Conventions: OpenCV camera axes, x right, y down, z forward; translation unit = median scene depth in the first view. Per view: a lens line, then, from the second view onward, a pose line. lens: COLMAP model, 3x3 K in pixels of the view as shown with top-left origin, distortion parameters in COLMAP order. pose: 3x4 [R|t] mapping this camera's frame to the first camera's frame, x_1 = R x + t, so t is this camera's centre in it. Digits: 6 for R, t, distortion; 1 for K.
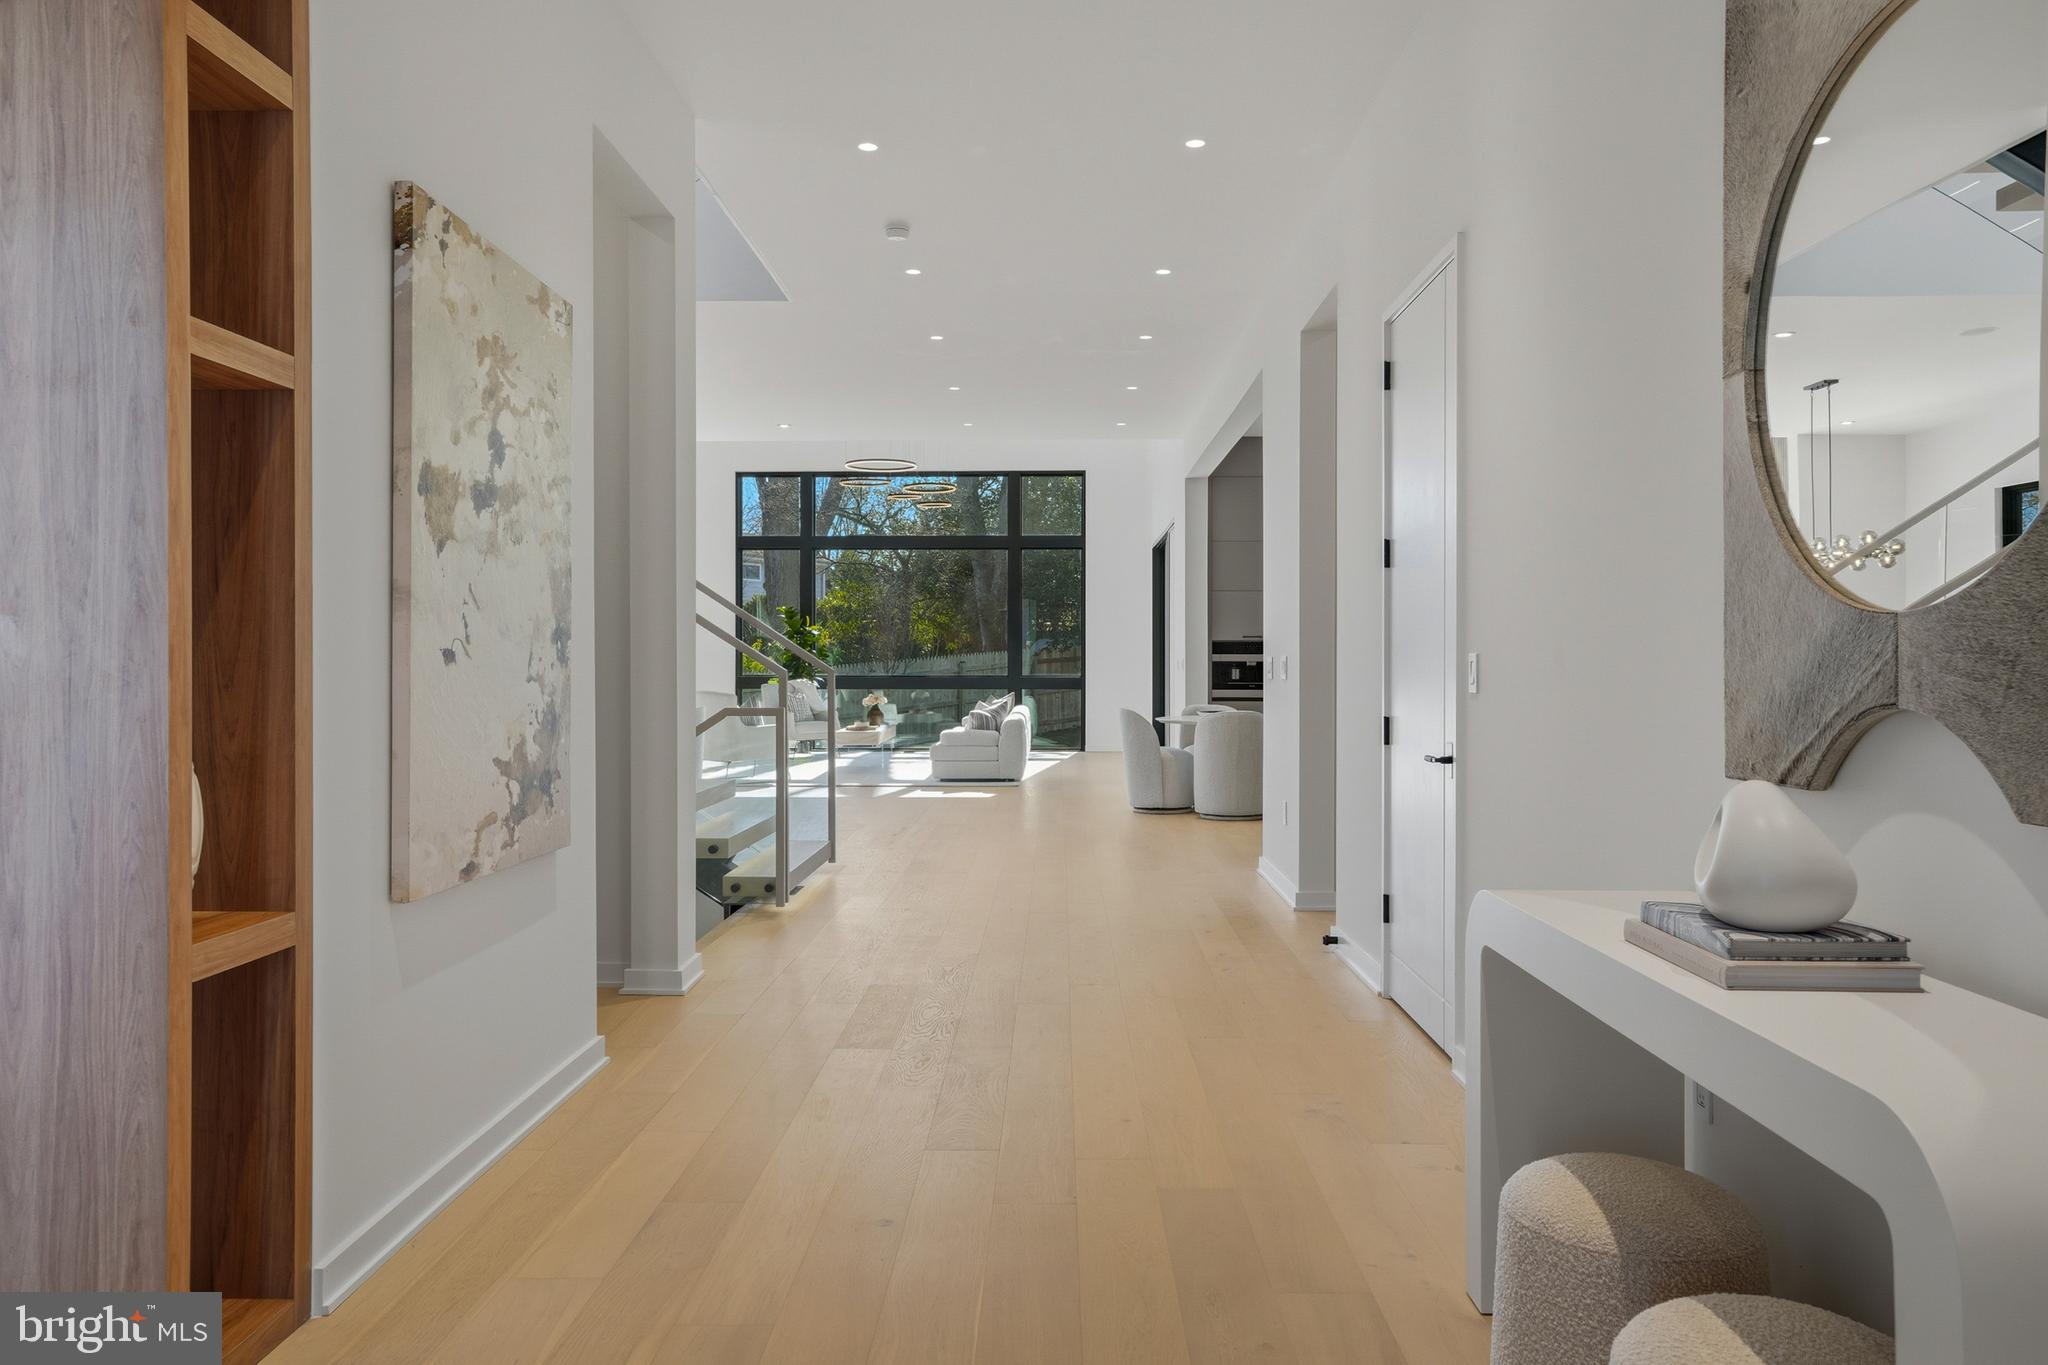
lens RADIAL K [[1451.8, 0, 1026.8], [0, 1451.8, 663.6], [0, 0, 1]] dist [0.005336, 0.003416]
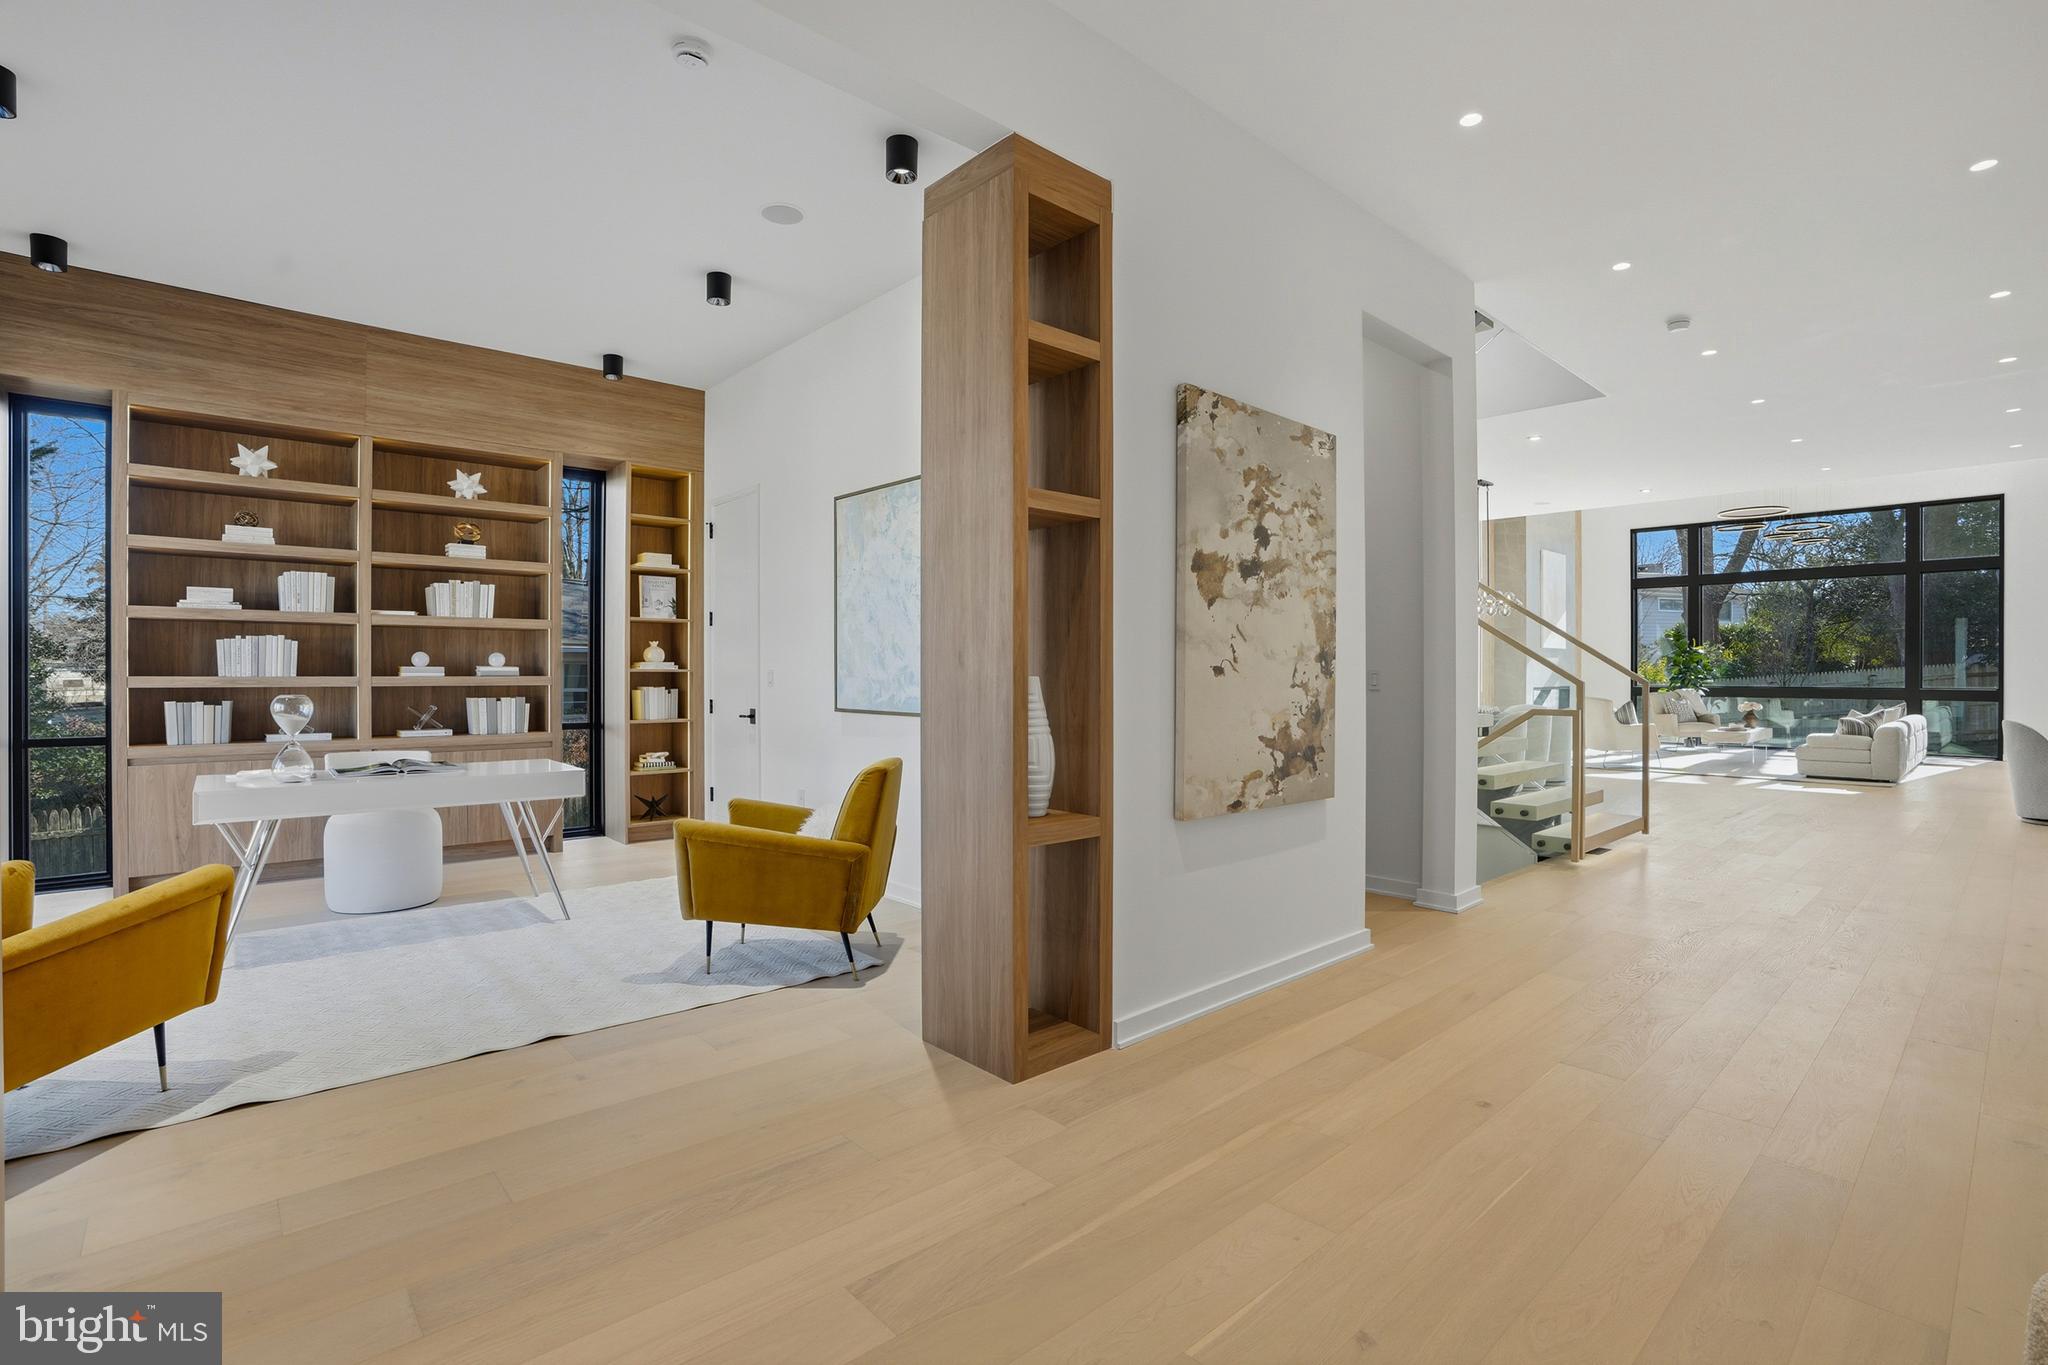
lens RADIAL K [[963.3, 0, 1025.2], [0, 963.3, 677.9], [0, 0, 1]] dist [-0.076287, 0.031120]
pose [[0.675995, 0.004481, -0.736892, 0.208391], [-0.002651, 0.999990, 0.003648, -0.000401], [0.736901, -0.000512, 0.676000, 0.110941]]
